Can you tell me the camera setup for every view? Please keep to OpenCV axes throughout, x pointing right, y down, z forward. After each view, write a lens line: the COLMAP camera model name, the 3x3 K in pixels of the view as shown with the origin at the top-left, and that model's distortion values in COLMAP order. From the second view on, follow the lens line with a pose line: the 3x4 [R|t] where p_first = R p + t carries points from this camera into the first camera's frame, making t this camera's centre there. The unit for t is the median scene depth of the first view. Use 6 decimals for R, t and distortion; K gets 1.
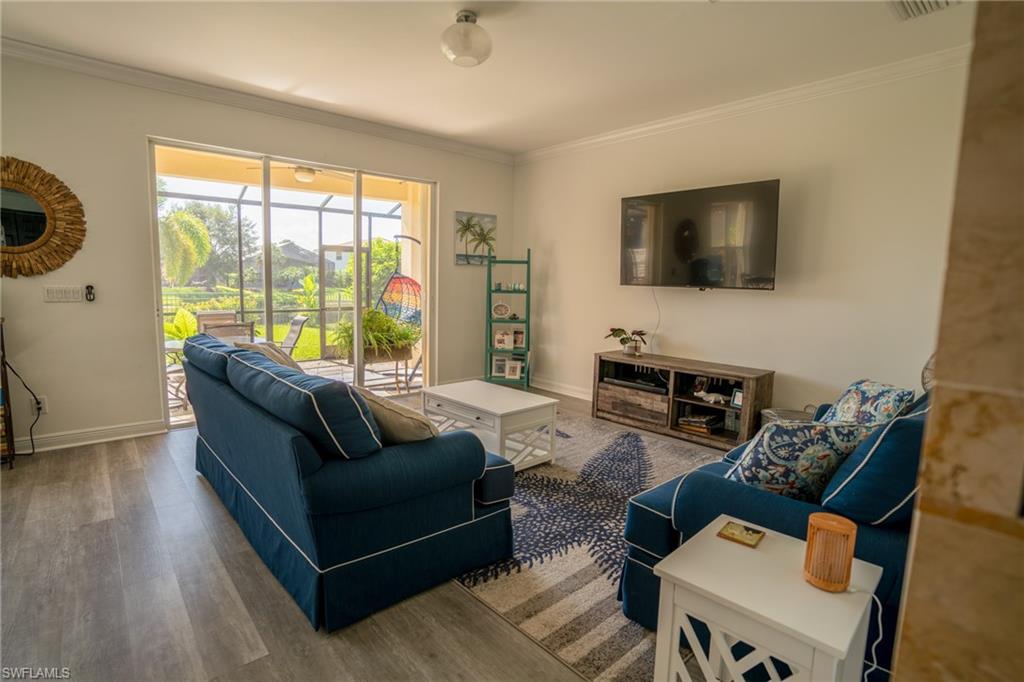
lens RADIAL K [[499.2, 0, 506.0], [0, 499.2, 342.9], [0, 0, 1]] dist [-0.063823, 0.025701]
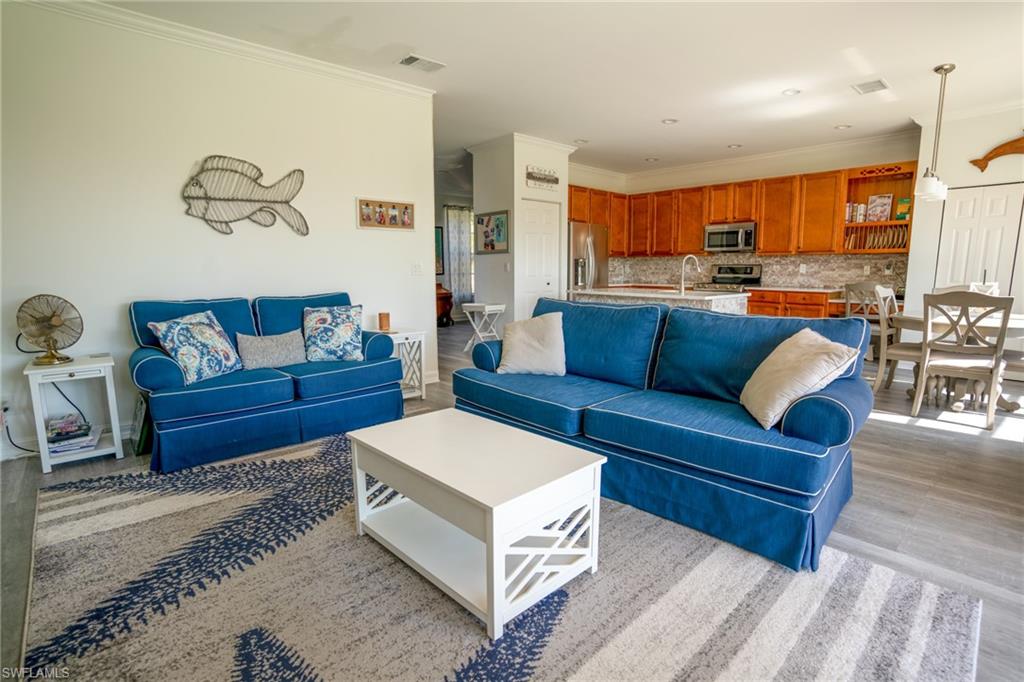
lens RADIAL K [[499.2, 0, 507.3], [0, 499.2, 342.1], [0, 0, 1]] dist [-0.063823, 0.025701]
pose [[-0.999424, -0.015712, -0.030069, -0.064275], [-0.023229, 0.962873, 0.268953, -0.153501], [0.024727, 0.269497, -0.962684, 1.546696]]
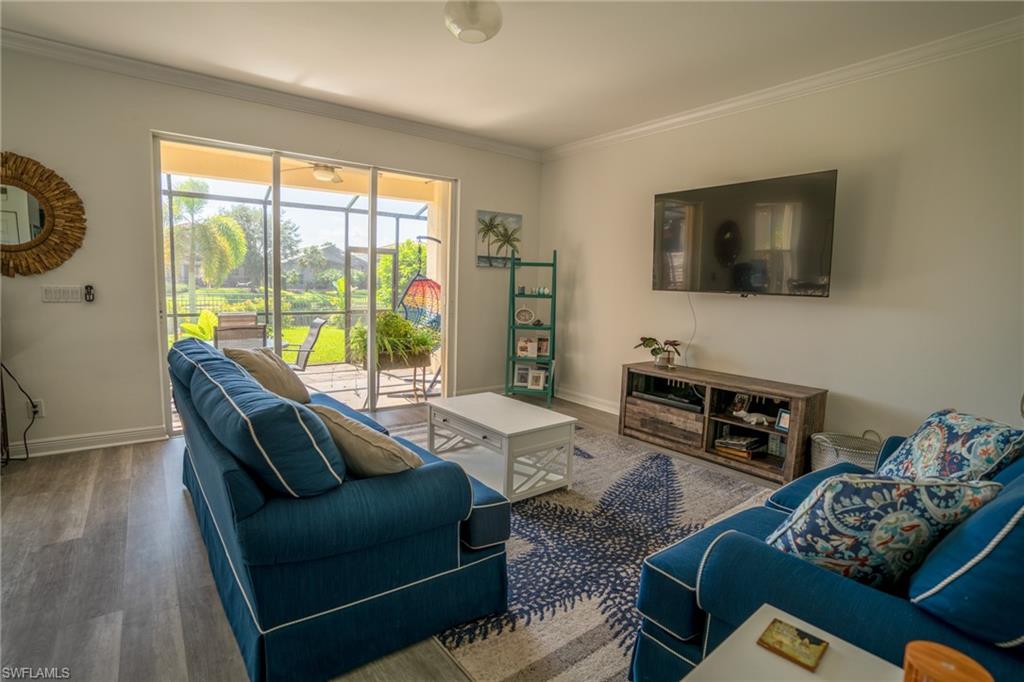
lens RADIAL K [[499.2, 0, 506.1], [0, 499.2, 342.9], [0, 0, 1]] dist [-0.063823, 0.025701]
pose [[0.997204, 0.016239, -0.072943, 0.042643], [-0.016790, 0.999835, -0.006948, -0.011864], [0.072818, 0.008153, 0.997312, 0.103124]]
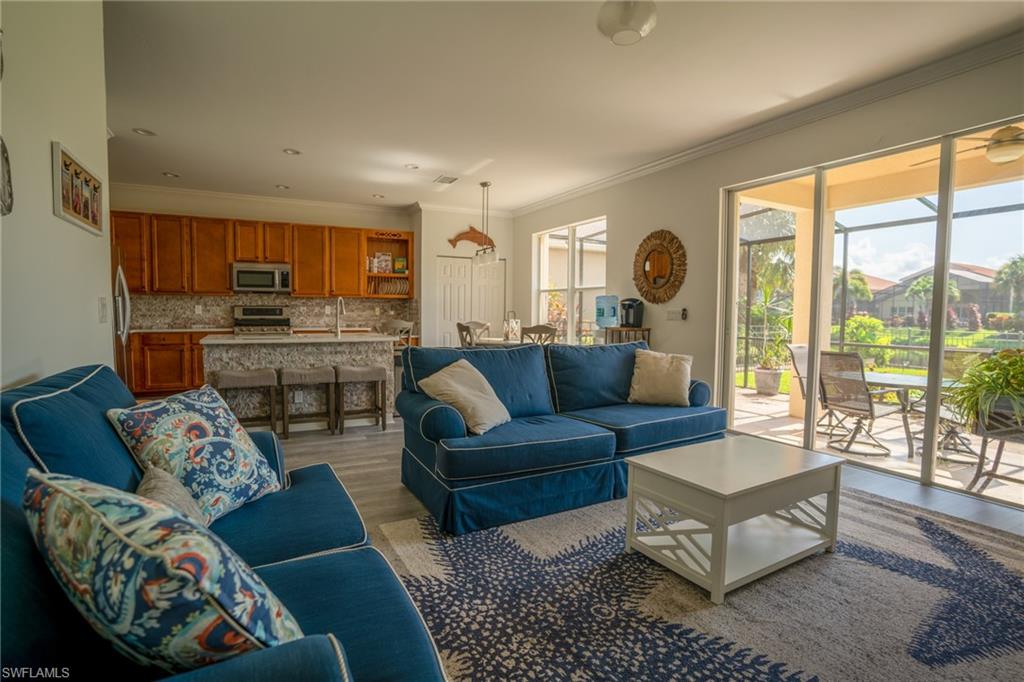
lens RADIAL K [[499.2, 0, 508.7], [0, 499.2, 341.2], [0, 0, 1]] dist [-0.063823, 0.025701]
pose [[-0.222055, 0.034394, -0.974427, 0.676801], [-0.136391, 0.988456, 0.065971, -0.052624], [0.965448, 0.147552, -0.214801, 0.860830]]
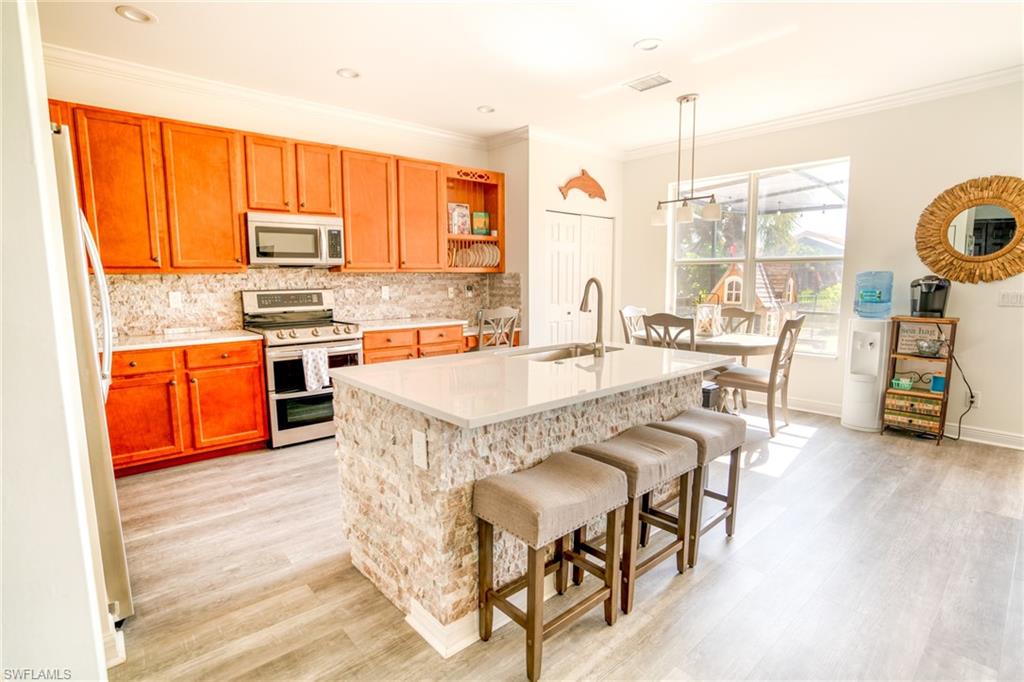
lens RADIAL K [[499.2, 0, 512.1], [0, 499.2, 340.6], [0, 0, 1]] dist [-0.063823, 0.025701]
pose [[0.015225, 0.102306, -0.994636, 0.096196], [-0.121618, 0.987555, 0.099716, 0.016286], [0.992460, 0.119448, 0.027478, -0.095749]]
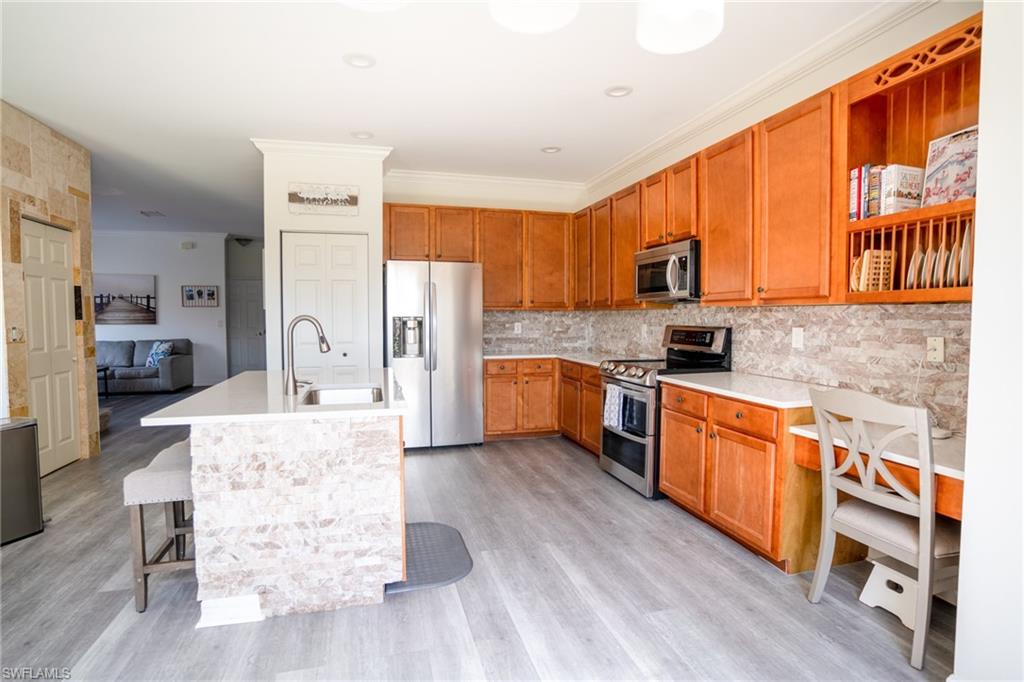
lens RADIAL K [[499.2, 0, 506.6], [0, 499.2, 342.0], [0, 0, 1]] dist [-0.063823, 0.025701]
pose [[-0.905148, -0.044897, 0.422719, -1.231044], [0.032676, 0.984117, 0.174490, -0.092587], [-0.423839, 0.171752, -0.889304, 0.545582]]
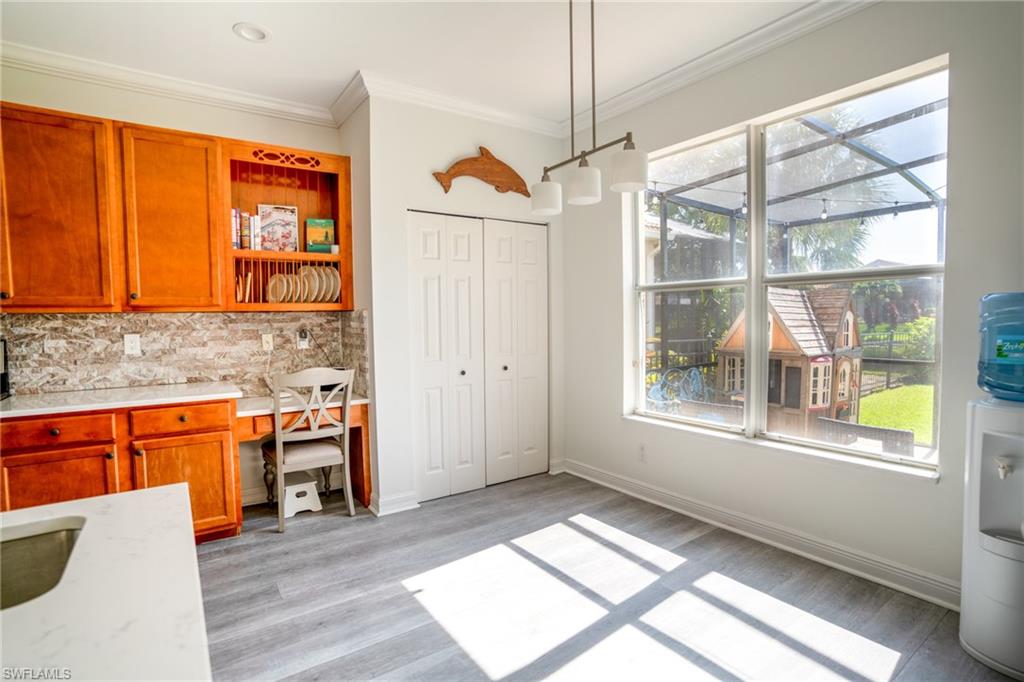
lens RADIAL K [[499.2, 0, 509.6], [0, 499.2, 339.6], [0, 0, 1]] dist [-0.063823, 0.025701]
pose [[-0.101060, 0.025749, -0.994547, -0.538101], [-0.112513, 0.992956, 0.037141, -0.050087], [0.988498, 0.115653, -0.097451, 0.317054]]
